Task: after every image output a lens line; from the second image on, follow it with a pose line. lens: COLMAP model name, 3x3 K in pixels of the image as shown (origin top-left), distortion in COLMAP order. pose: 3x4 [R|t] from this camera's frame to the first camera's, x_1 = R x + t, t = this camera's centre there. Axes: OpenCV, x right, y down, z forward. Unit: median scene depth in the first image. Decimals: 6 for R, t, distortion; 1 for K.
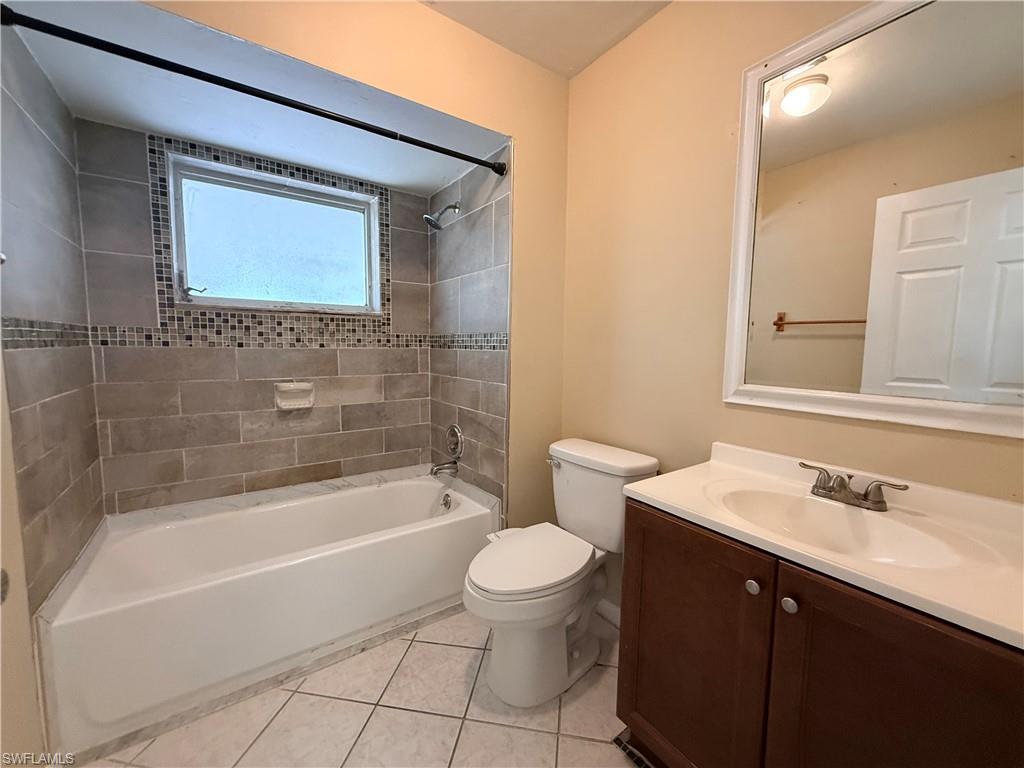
lens RADIAL K [[407.9, 0, 511.5], [0, 407.9, 383.2], [0, 0, 1]] dist [0.000844, -0.000650]
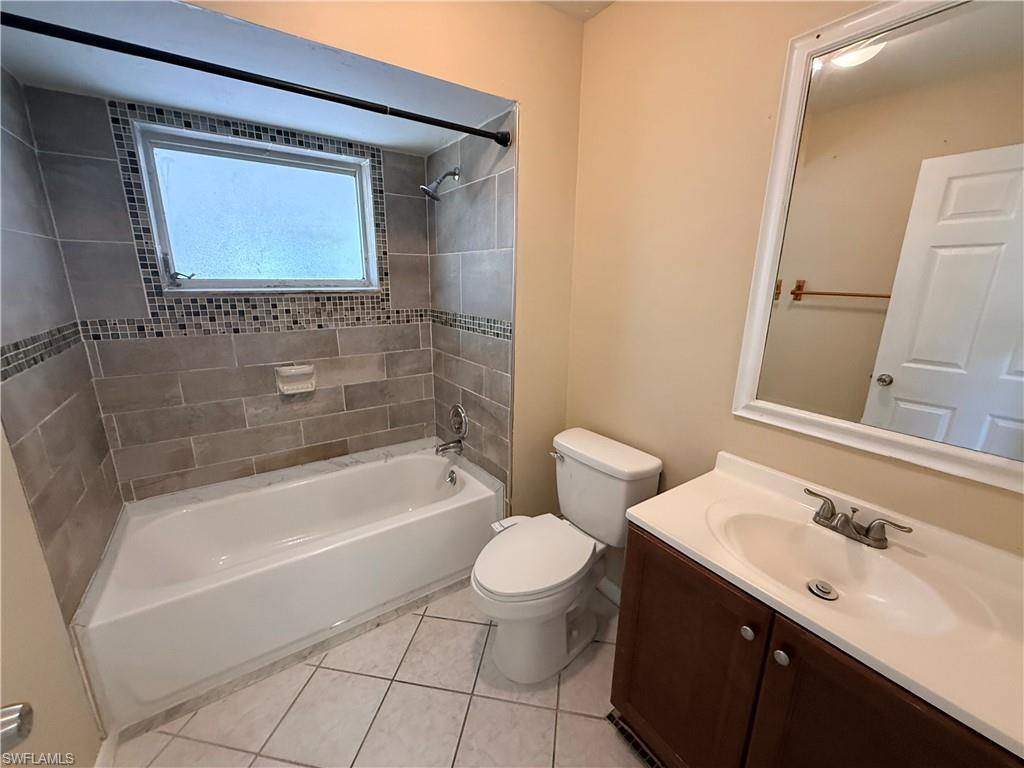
lens RADIAL K [[407.9, 0, 511.4], [0, 407.9, 382.9], [0, 0, 1]] dist [0.000844, -0.000650]
pose [[0.999951, 0.002515, -0.009622, -0.000836], [-0.000960, 0.987384, 0.158344, -0.145773], [0.009899, -0.158327, 0.987337, 0.033769]]
